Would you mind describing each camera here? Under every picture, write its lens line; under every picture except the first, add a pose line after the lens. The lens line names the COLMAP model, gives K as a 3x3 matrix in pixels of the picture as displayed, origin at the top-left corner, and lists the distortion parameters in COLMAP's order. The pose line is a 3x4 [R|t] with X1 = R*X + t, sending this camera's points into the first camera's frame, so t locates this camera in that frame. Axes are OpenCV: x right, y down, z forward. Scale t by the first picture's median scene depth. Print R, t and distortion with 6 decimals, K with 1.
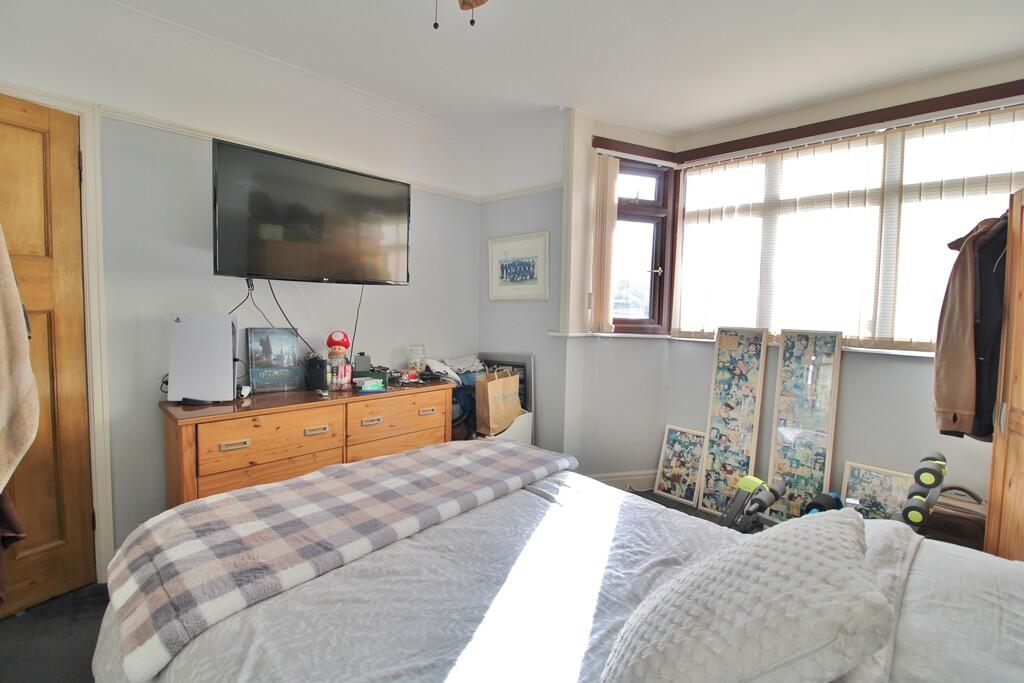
lens RADIAL K [[470.3, 0, 505.3], [0, 470.3, 337.4], [0, 0, 1]] dist [-0.011120, -0.006225]
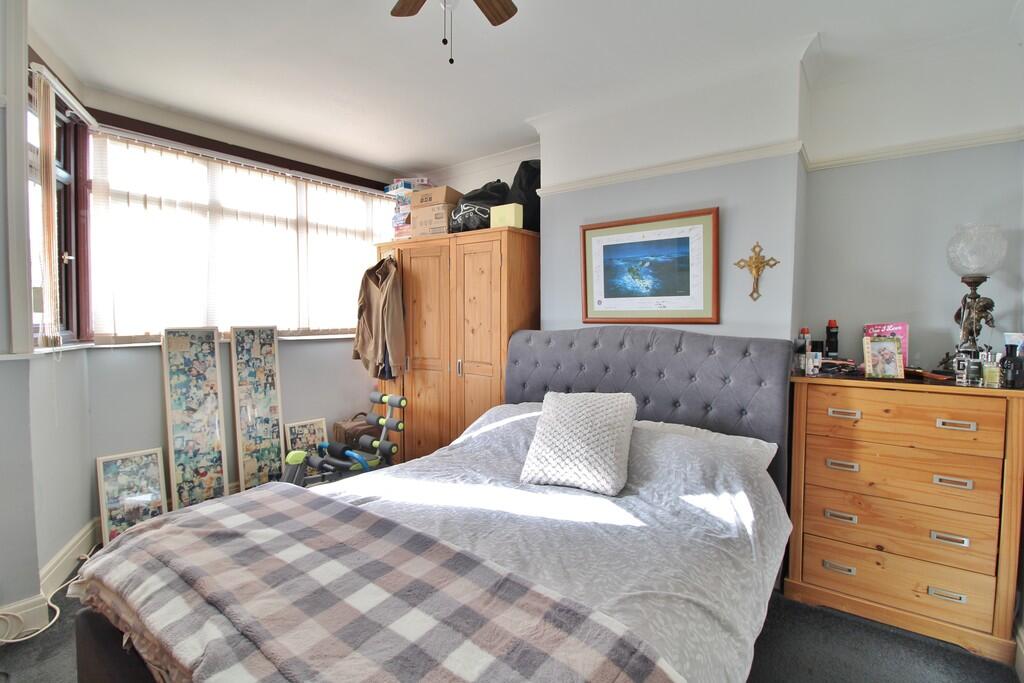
lens RADIAL K [[470.3, 0, 506.3], [0, 470.3, 341.8], [0, 0, 1]] dist [-0.011120, -0.006225]
pose [[-0.117961, -0.087415, 0.989163, -0.548108], [0.050938, 0.994274, 0.093941, -0.049646], [-0.991711, 0.061468, -0.112833, 0.466844]]
